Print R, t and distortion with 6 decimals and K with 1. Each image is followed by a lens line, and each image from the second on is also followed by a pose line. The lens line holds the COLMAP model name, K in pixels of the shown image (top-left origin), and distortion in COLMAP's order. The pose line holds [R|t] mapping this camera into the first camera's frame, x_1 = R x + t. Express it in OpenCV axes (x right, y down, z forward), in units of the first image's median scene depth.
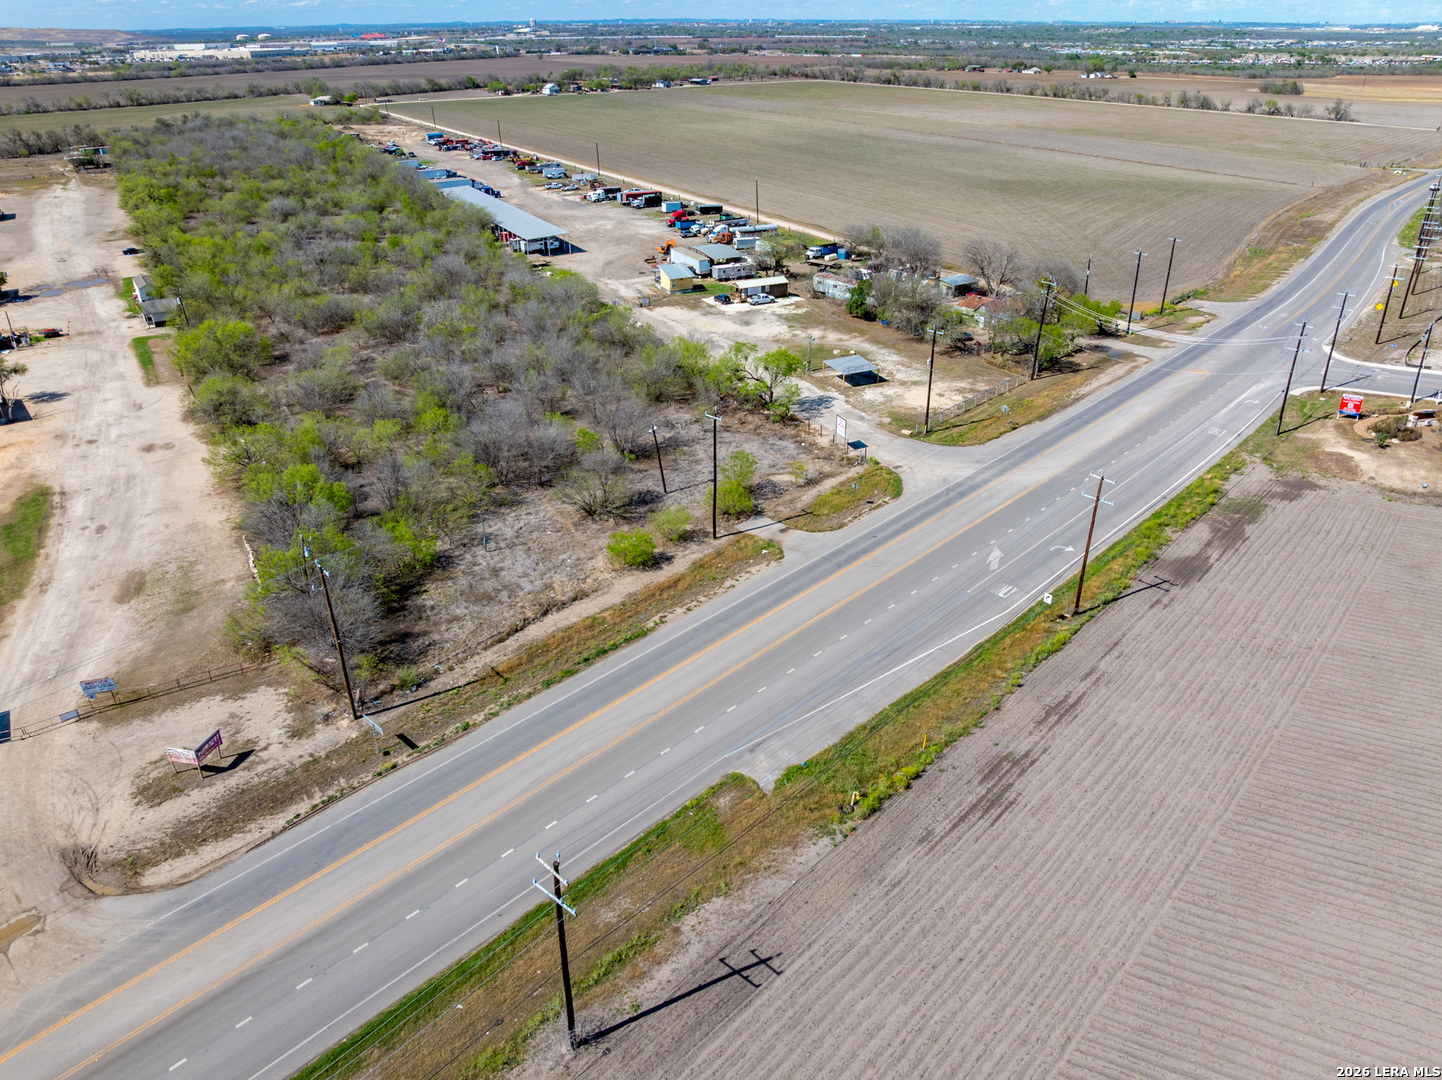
lens RADIAL K [[1027.4, 0, 718.6], [0, 1027.4, 540.8], [0, 0, 1]] dist [-0.053269, 0.028492]
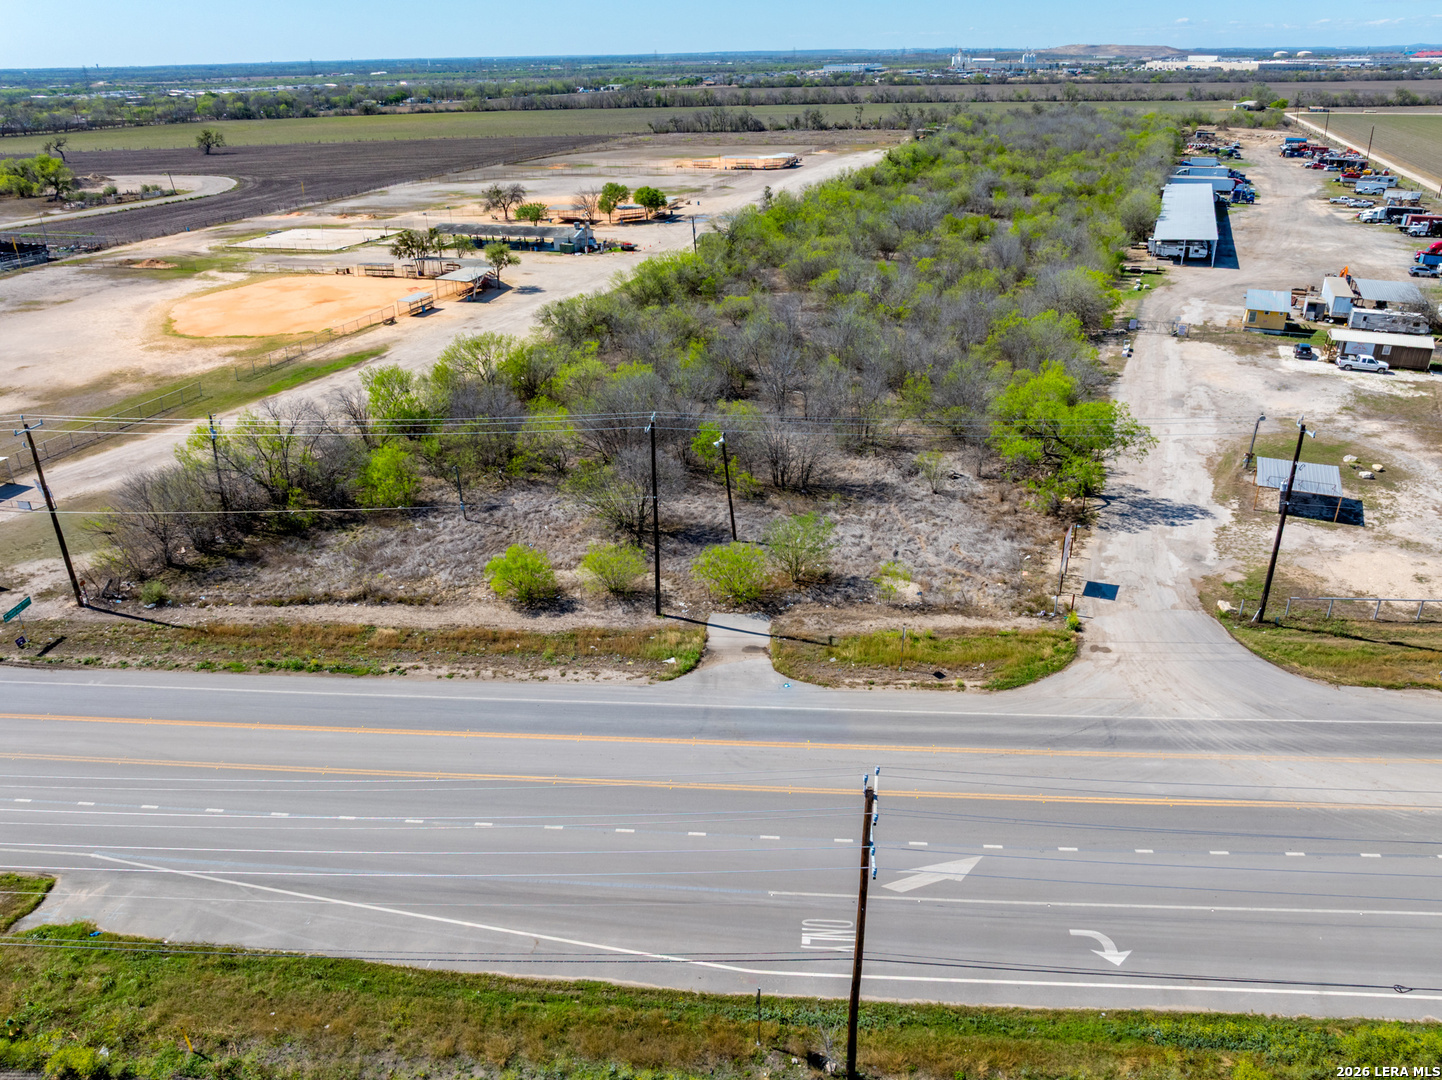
lens RADIAL K [[1027.4, 0, 718.6], [0, 1027.4, 540.8], [0, 0, 1]] dist [-0.053269, 0.028492]
pose [[0.634781, 0.332043, -0.697711, 0.380144], [-0.343527, 0.930089, 0.130091, -0.118970], [0.692129, 0.157103, 0.704468, 0.460703]]
